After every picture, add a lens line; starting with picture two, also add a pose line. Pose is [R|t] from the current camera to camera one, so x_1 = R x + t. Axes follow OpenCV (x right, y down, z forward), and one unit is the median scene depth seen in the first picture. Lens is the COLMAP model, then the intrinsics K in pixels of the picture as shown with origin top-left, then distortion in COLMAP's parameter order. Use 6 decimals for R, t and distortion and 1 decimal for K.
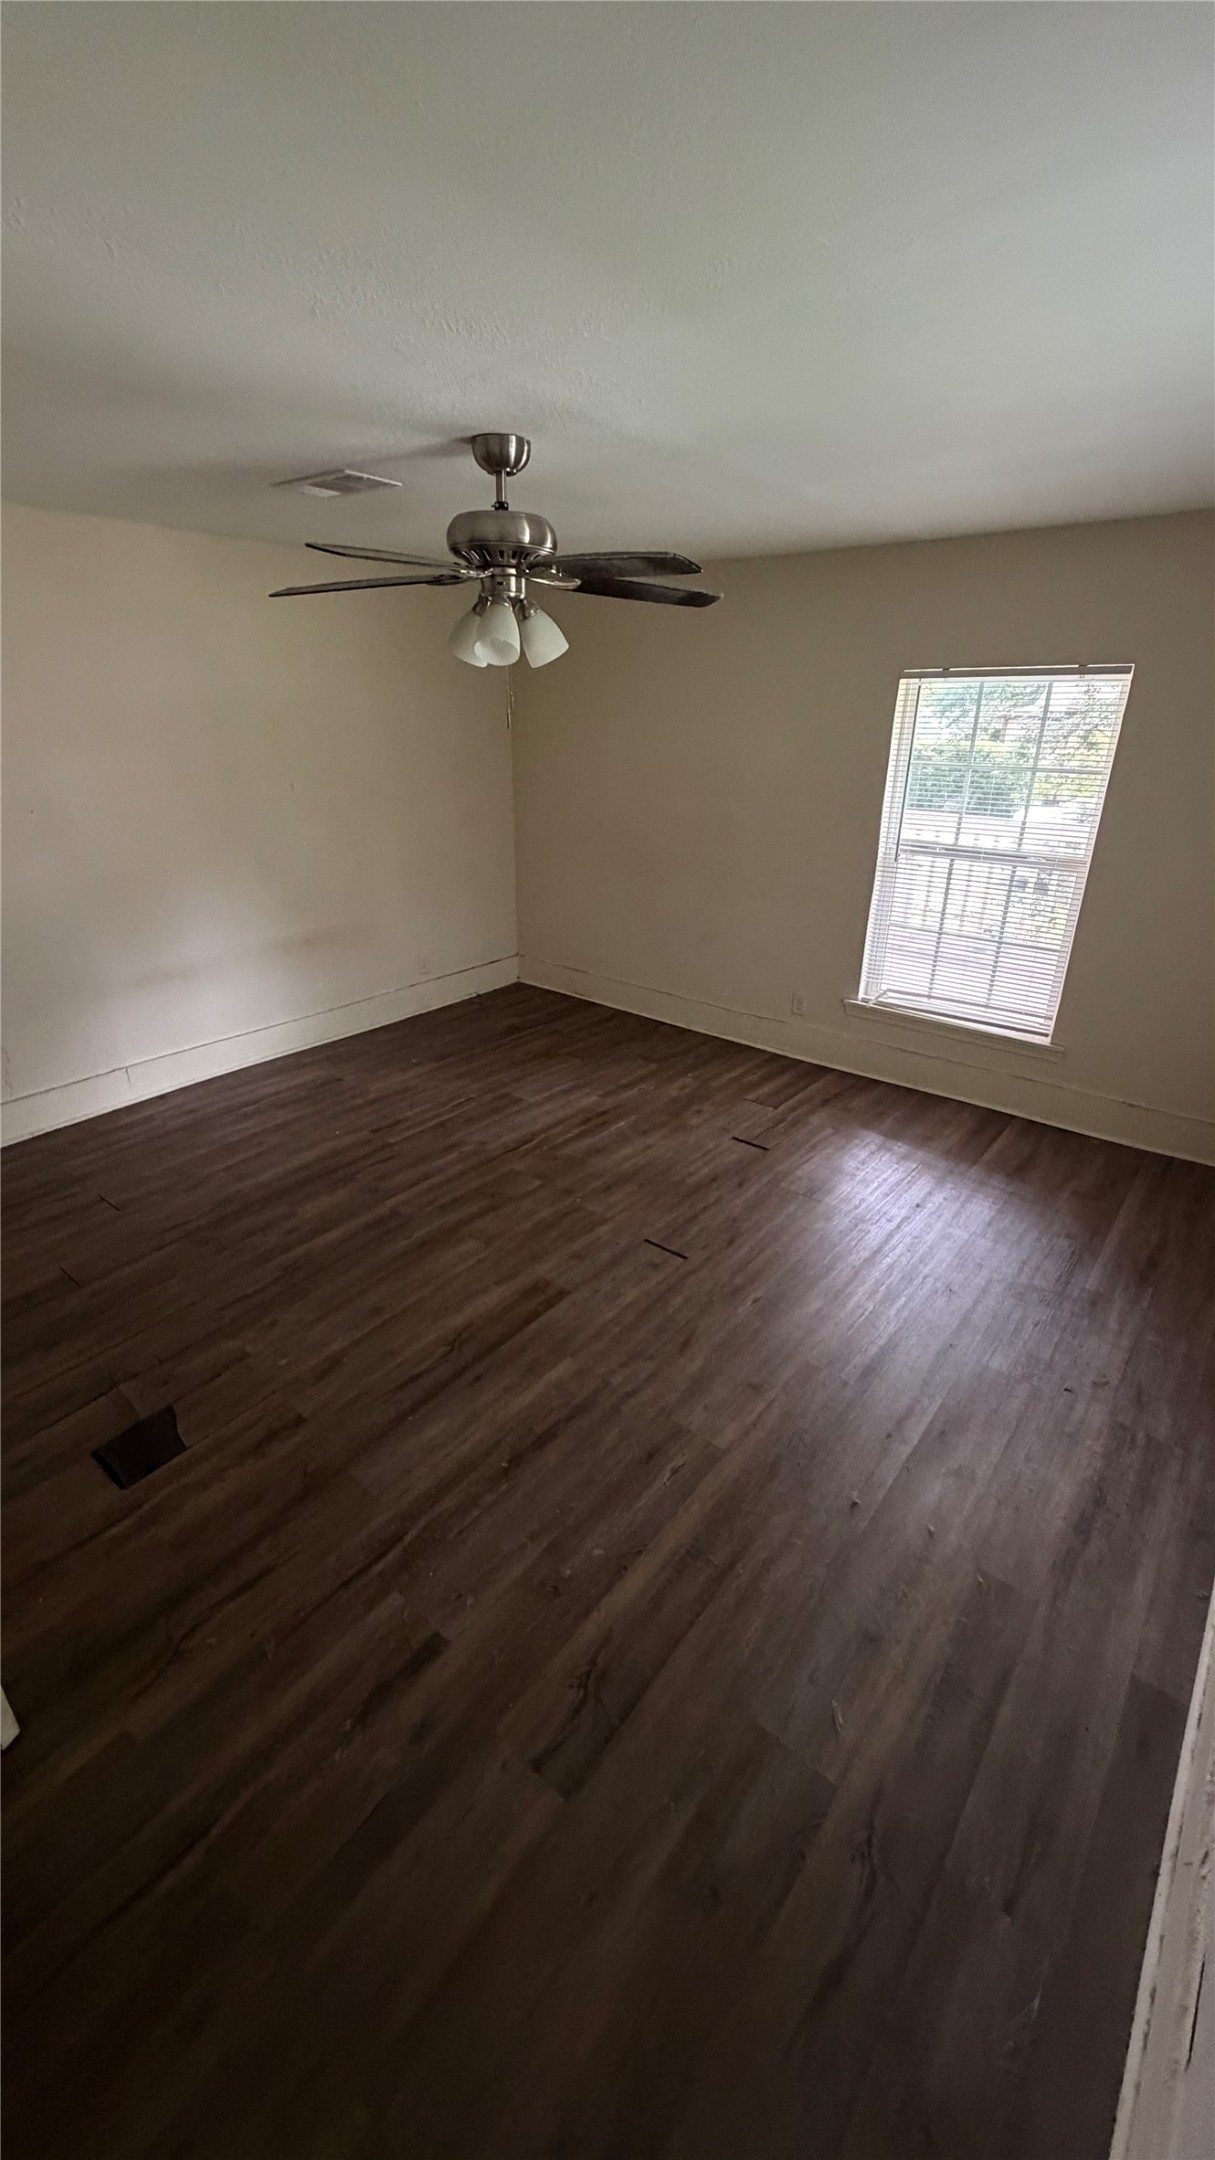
lens RADIAL K [[847.6, 0, 602.4], [0, 847.6, 1071.3], [0, 0, 1]] dist [-0.000984, -0.000027]
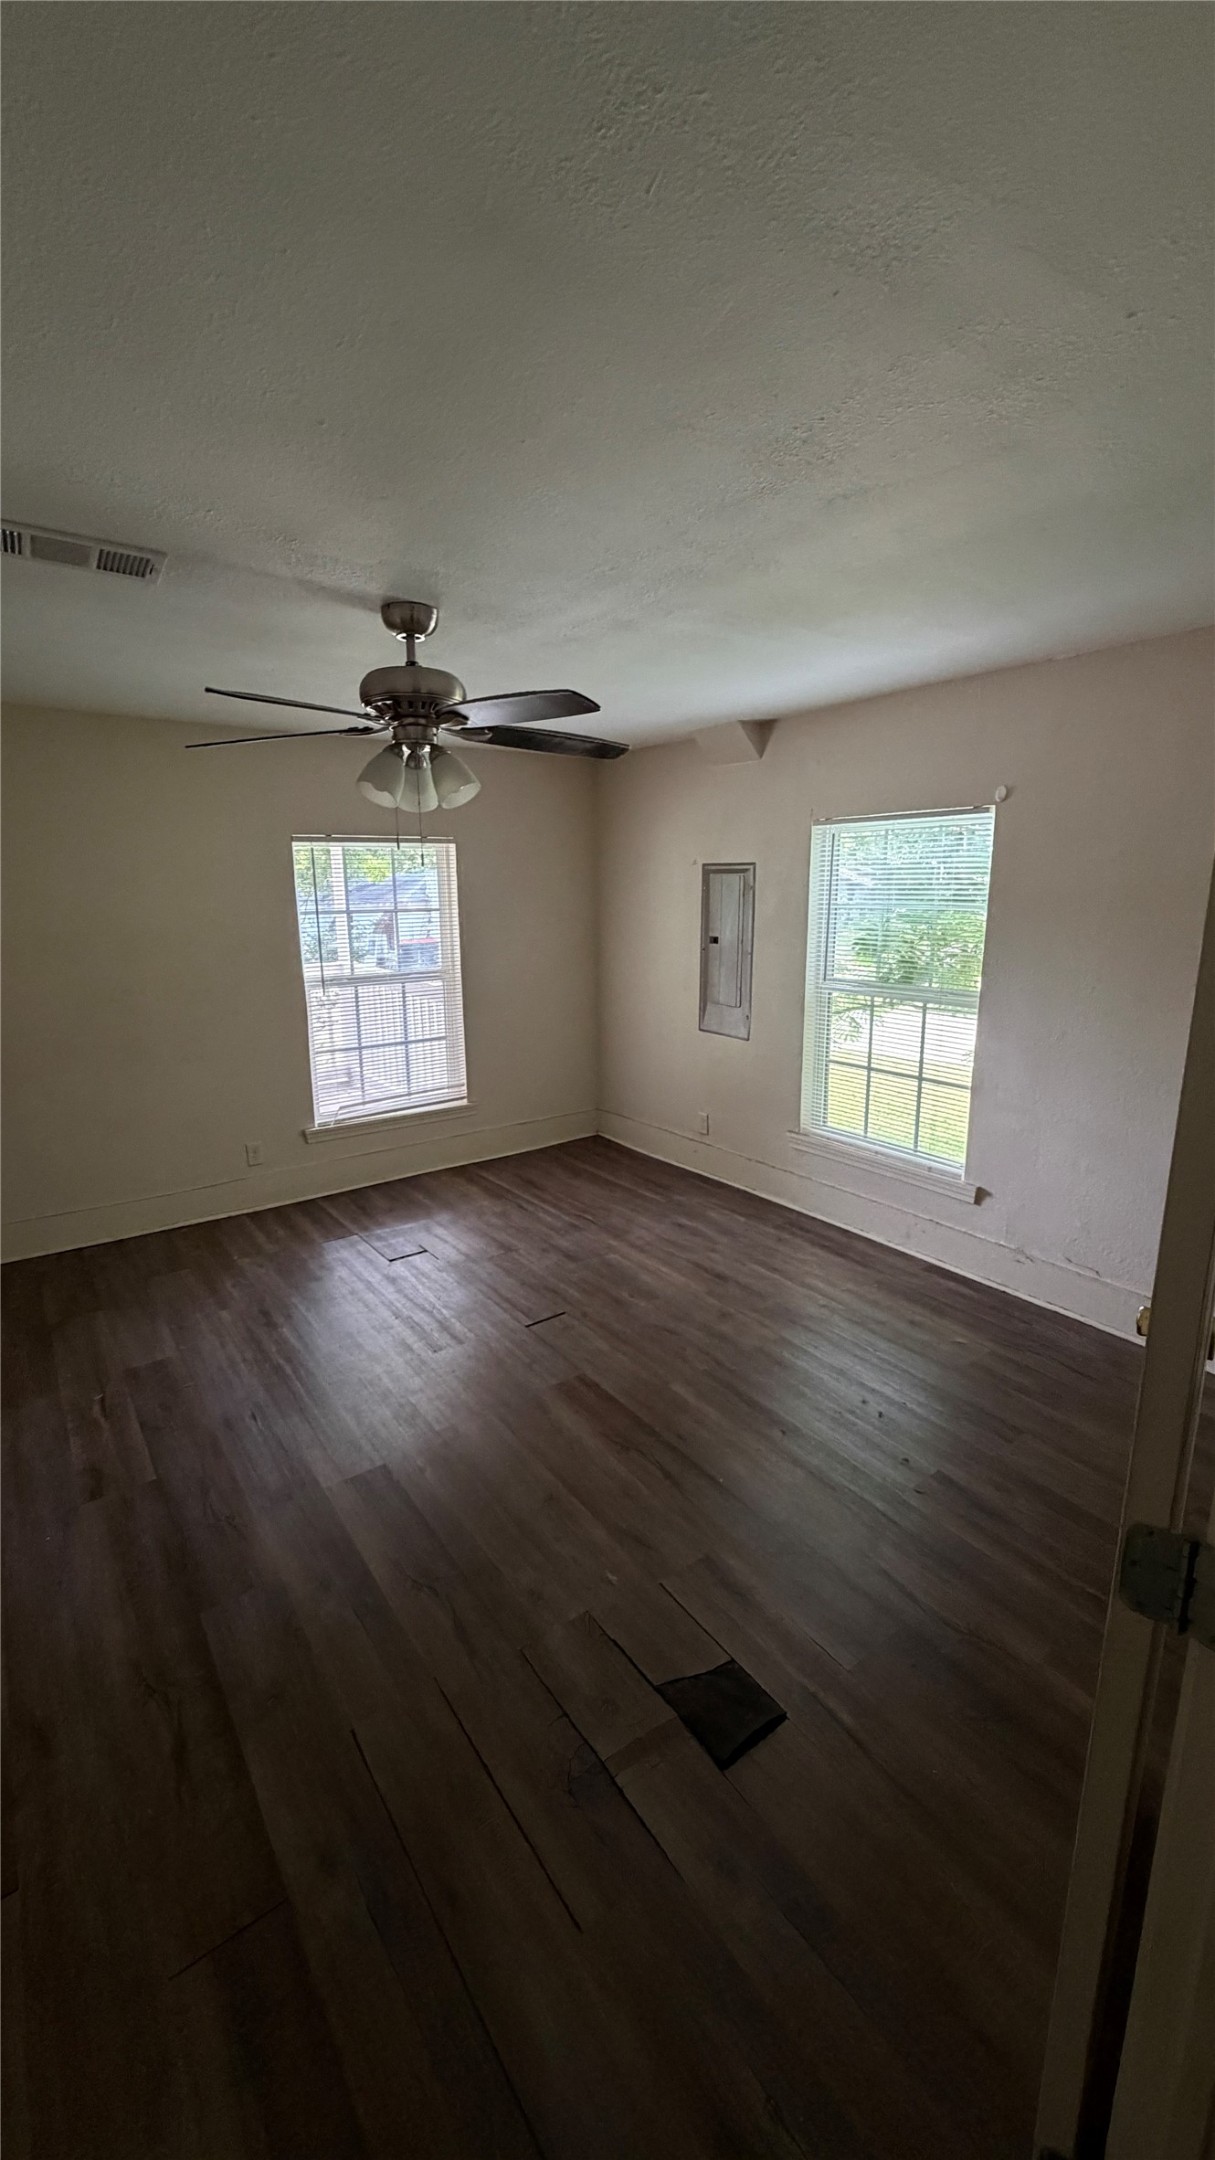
lens RADIAL K [[847.6, 0, 602.4], [0, 847.6, 1071.3], [0, 0, 1]] dist [-0.000984, -0.000027]
pose [[0.269845, -0.213157, 0.939014, -0.672134], [0.391647, 0.915177, 0.095198, -0.124419], [-0.879657, 0.342074, 0.330438, 0.357946]]
